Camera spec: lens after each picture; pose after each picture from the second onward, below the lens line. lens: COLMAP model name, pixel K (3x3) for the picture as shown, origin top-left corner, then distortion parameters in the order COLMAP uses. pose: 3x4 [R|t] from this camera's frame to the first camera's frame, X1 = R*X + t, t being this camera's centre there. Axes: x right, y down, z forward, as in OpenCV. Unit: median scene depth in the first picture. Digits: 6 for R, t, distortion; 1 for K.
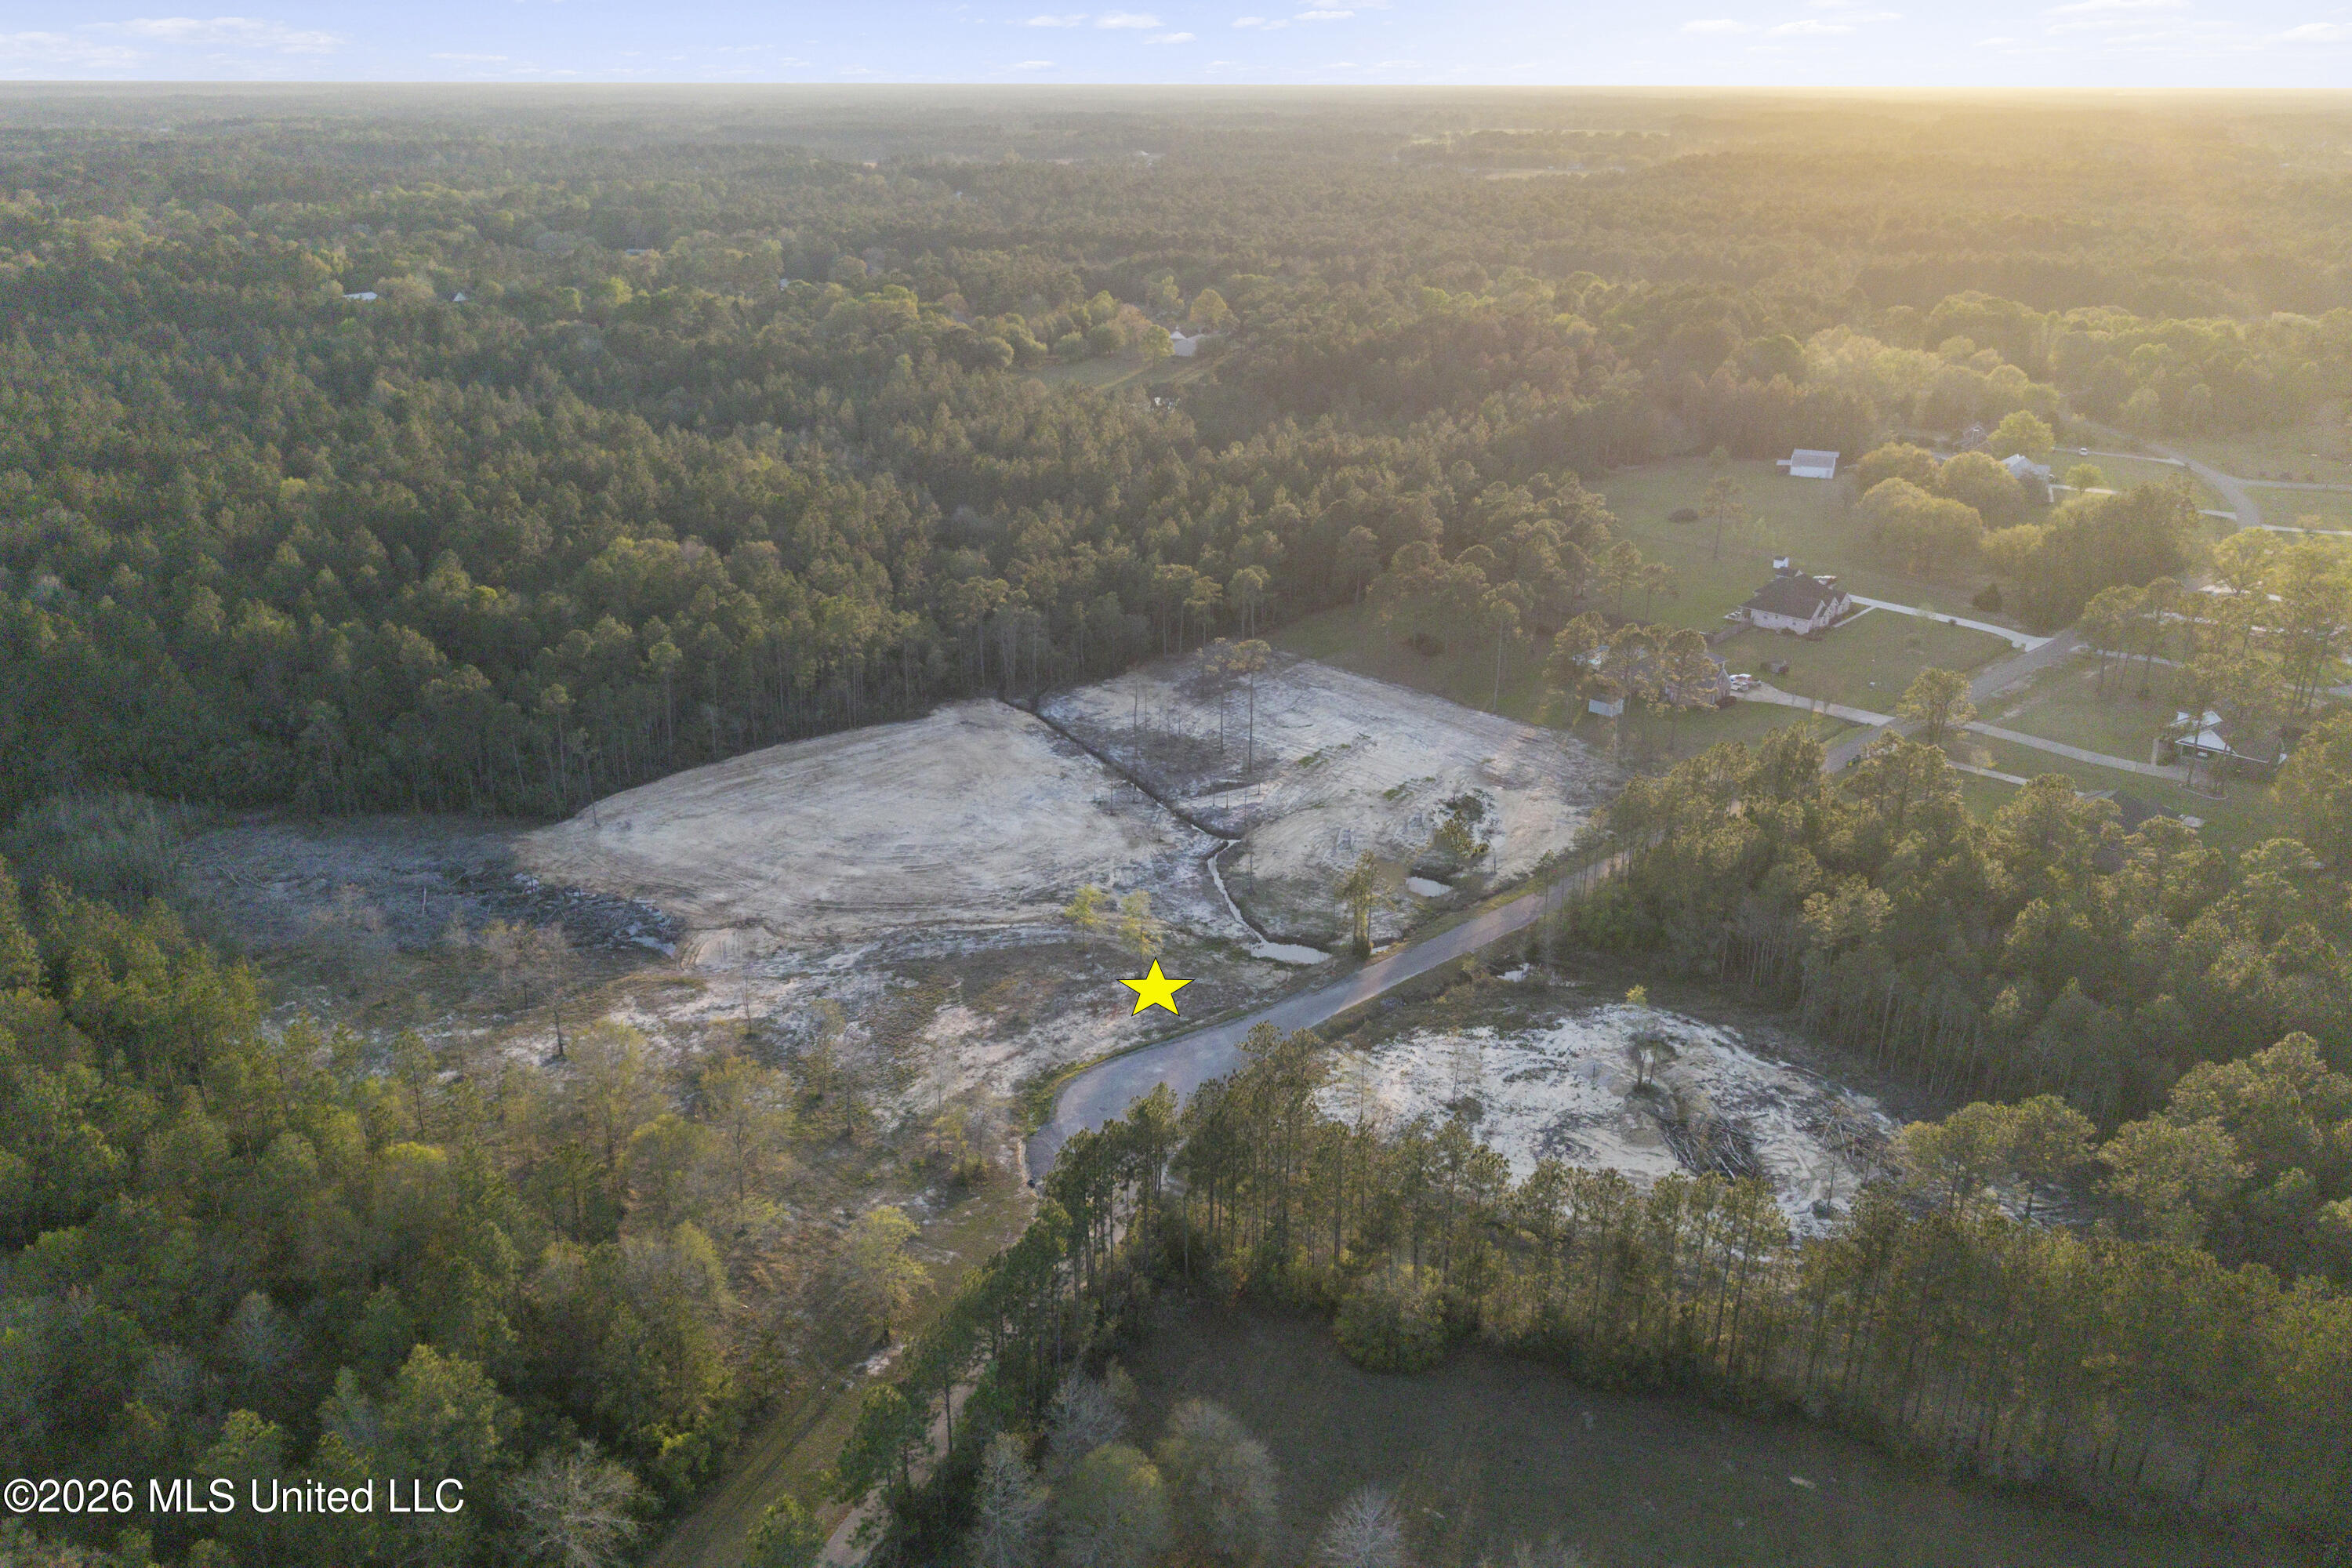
lens RADIAL K [[1862.8, 0, 1176.0], [0, 1862.8, 784.0], [0, 0, 1]] dist [0.161866, -0.359723]
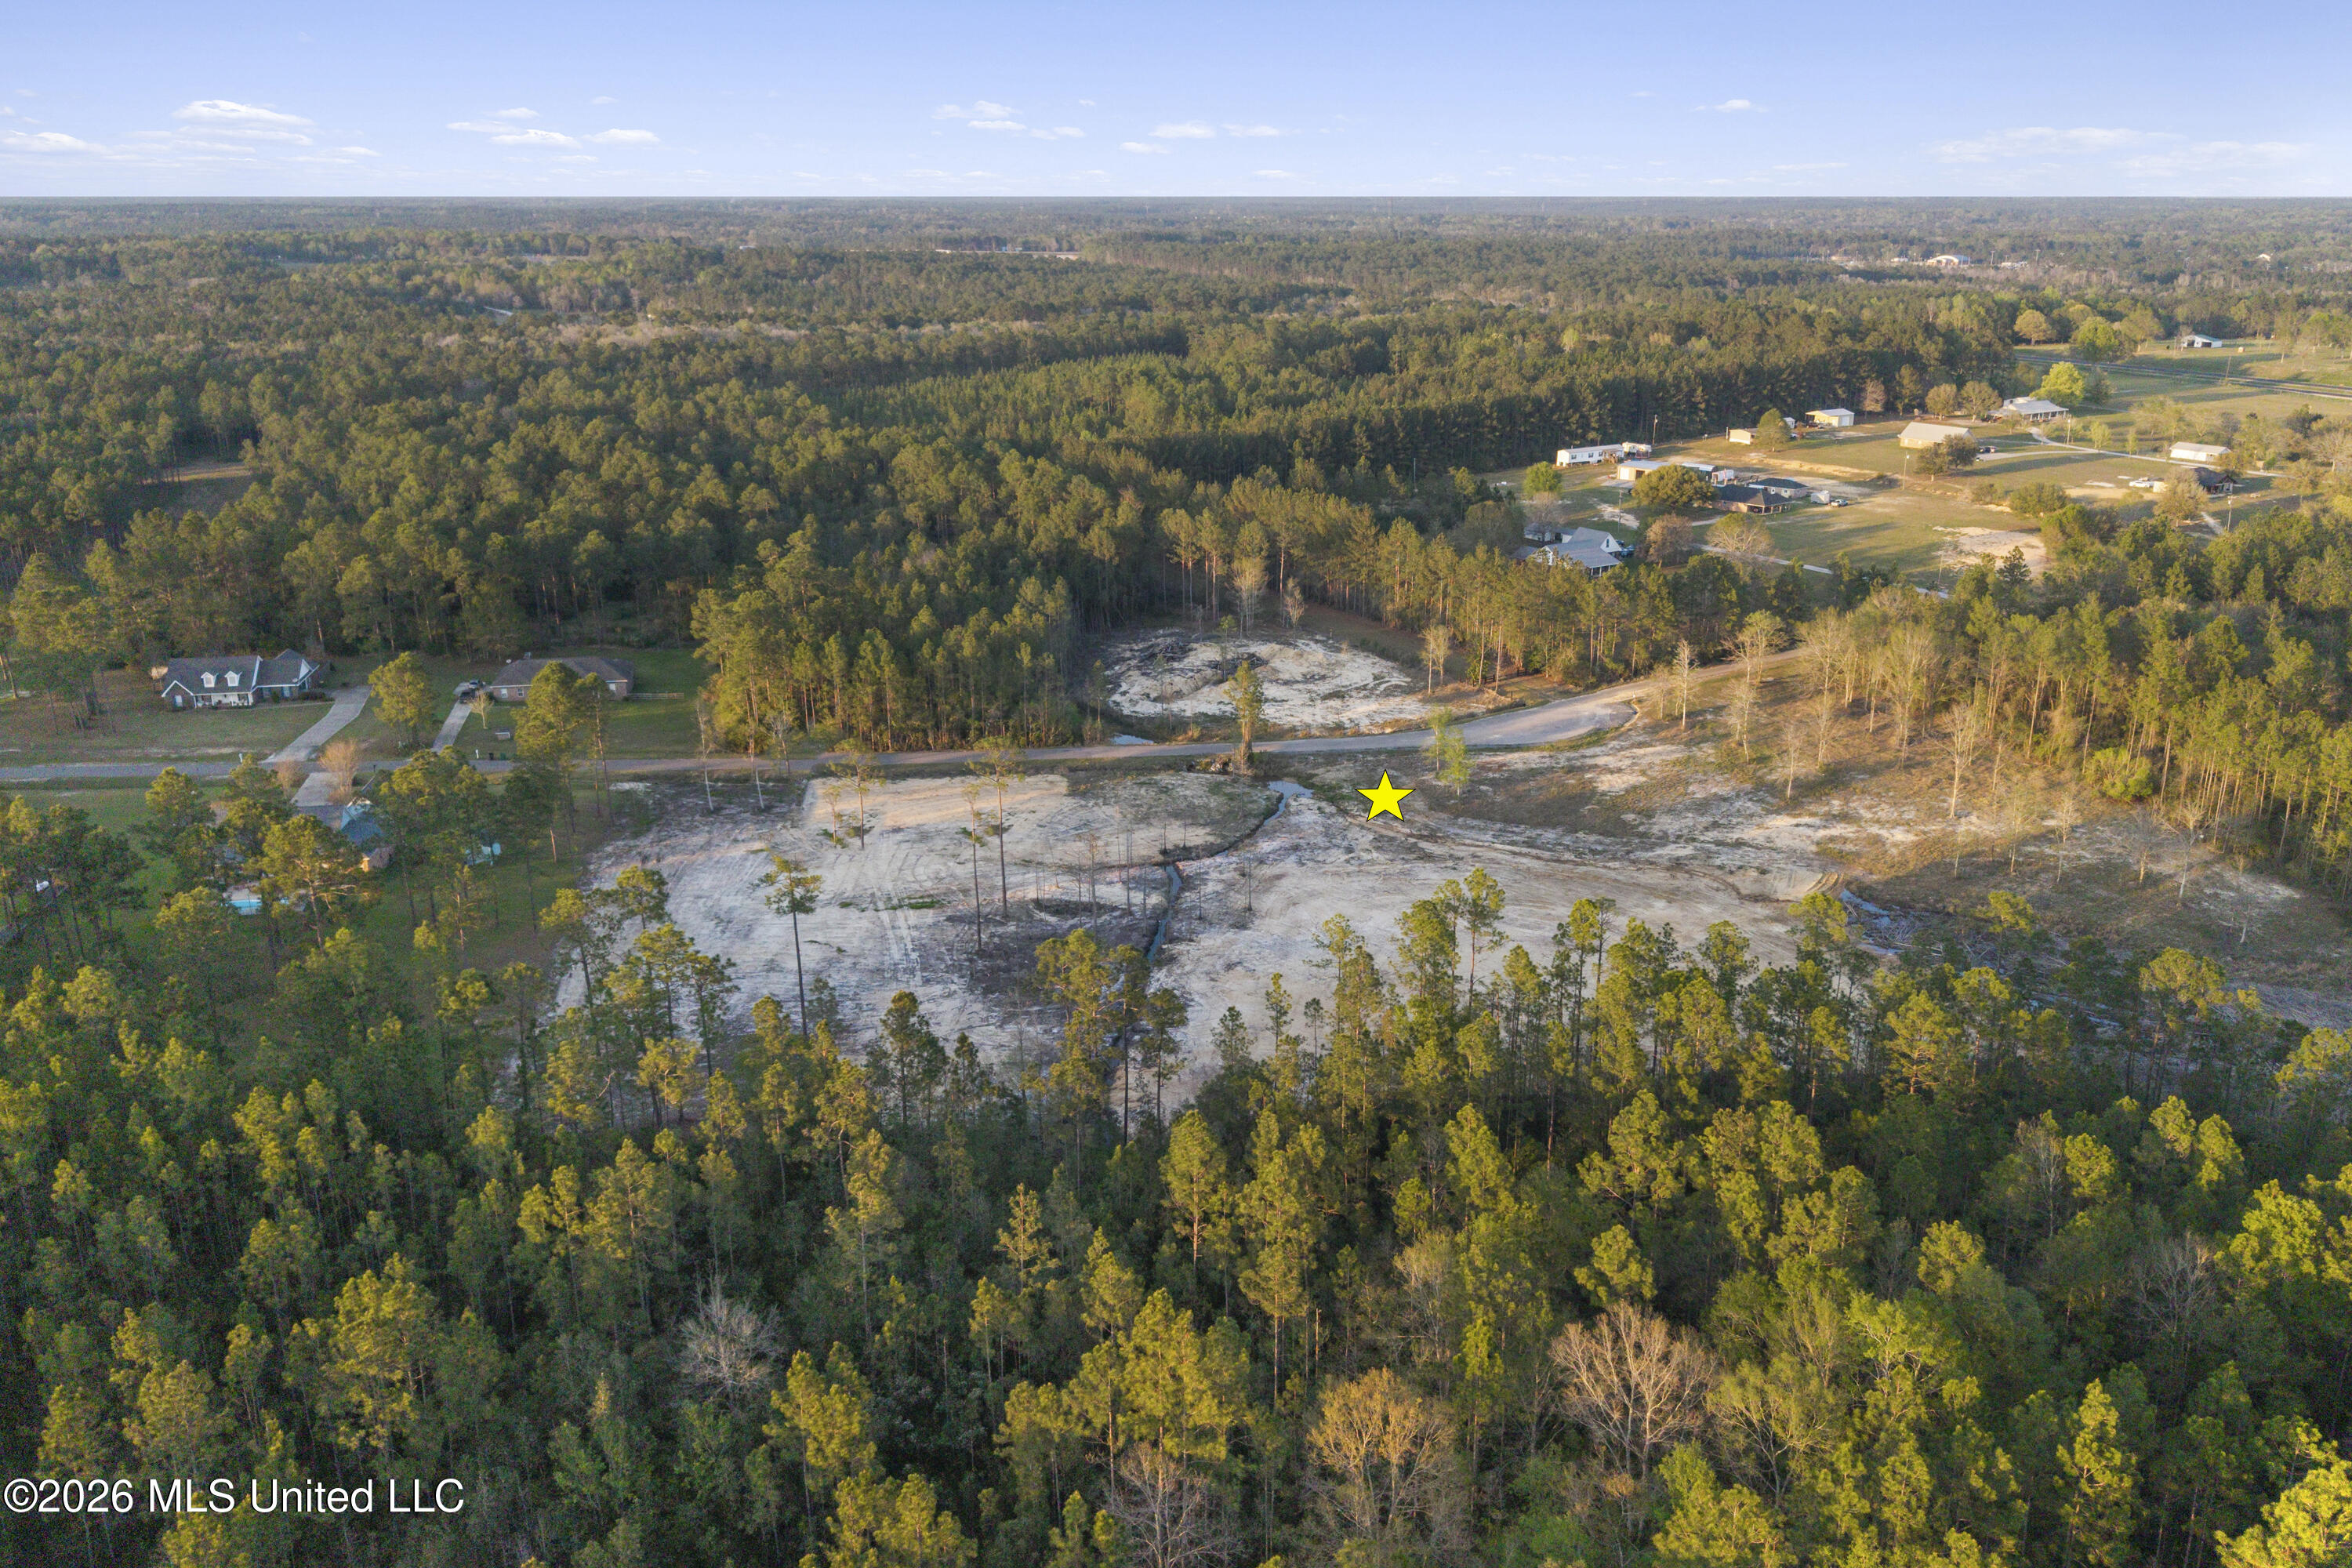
lens RADIAL K [[1818.0, 0, 1171.2], [0, 1818.0, 871.3], [0, 0, 1]] dist [0.111403, -0.251942]
pose [[-0.809984, -0.206064, 0.549058, -0.433905], [0.206492, 0.776069, 0.595884, -0.468477], [-0.548897, 0.596032, -0.586053, 1.499387]]
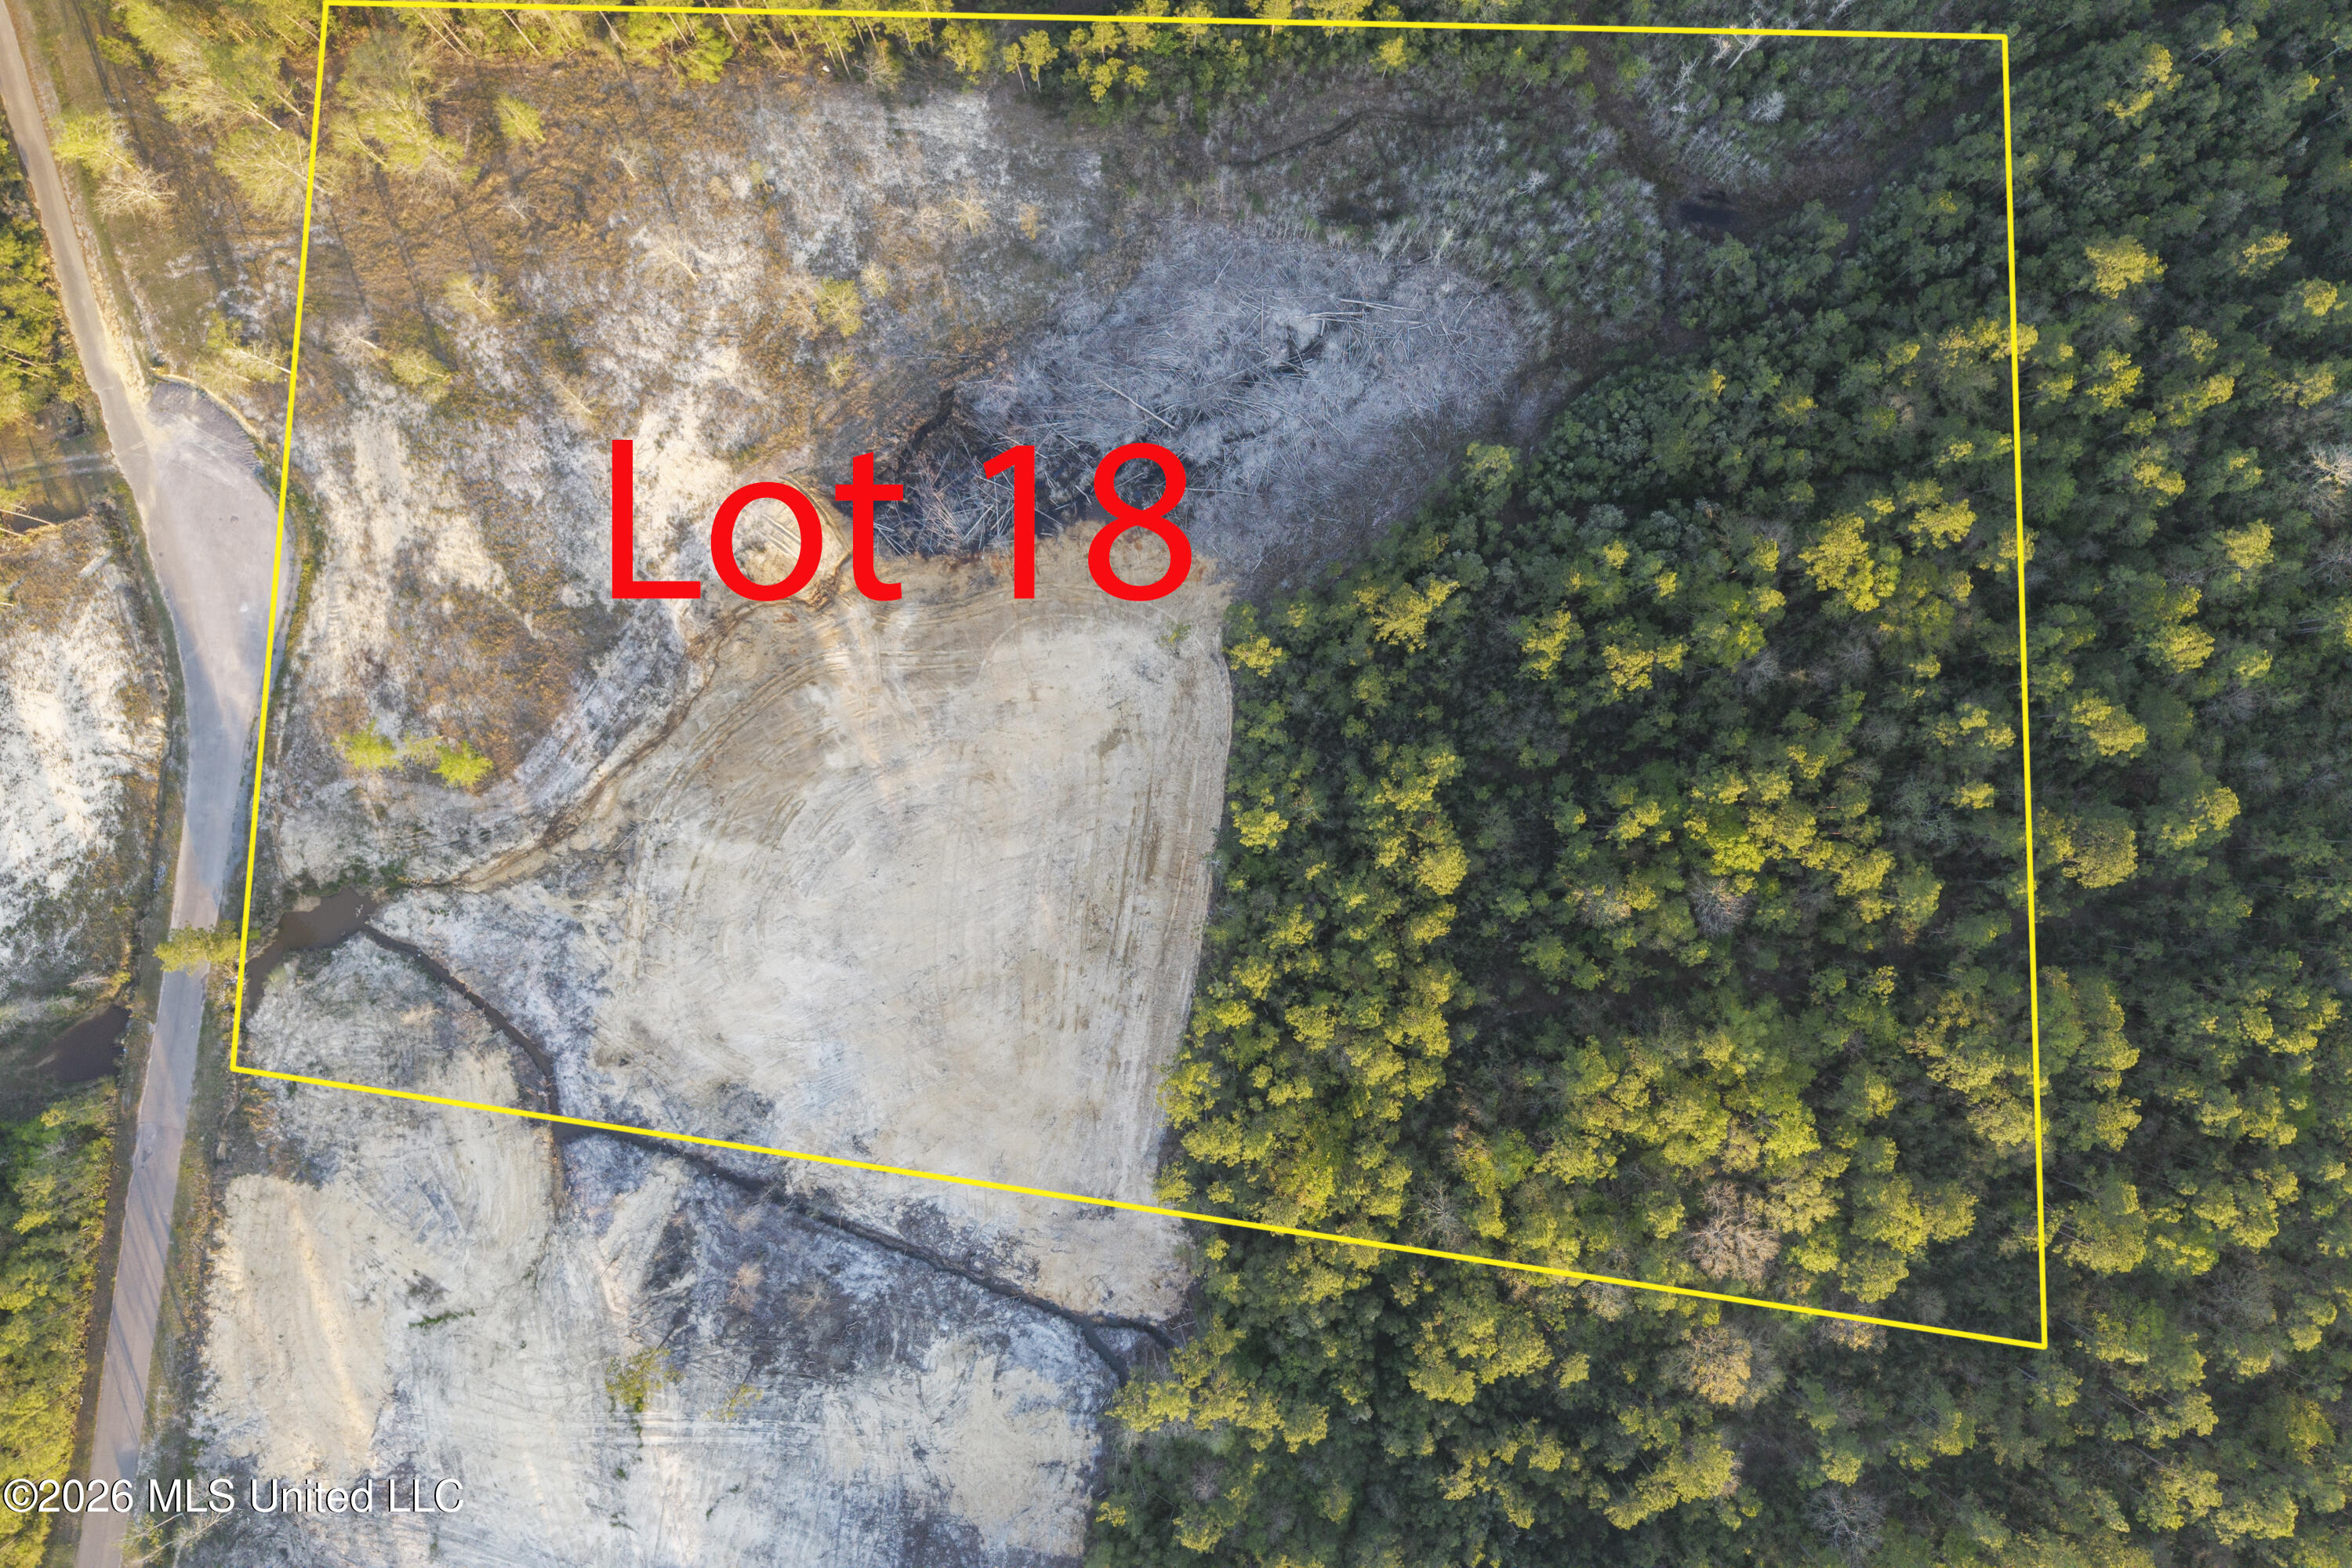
lens RADIAL K [[1870.7, 0, 1176.0], [0, 1870.7, 784.0], [0, 0, 1]] dist [0.075253, -0.150769]
pose [[-0.778254, 0.627328, -0.027928, -0.251016], [-0.247430, -0.265473, 0.931827, -0.766894], [0.577147, 0.732109, 0.361825, 0.751958]]
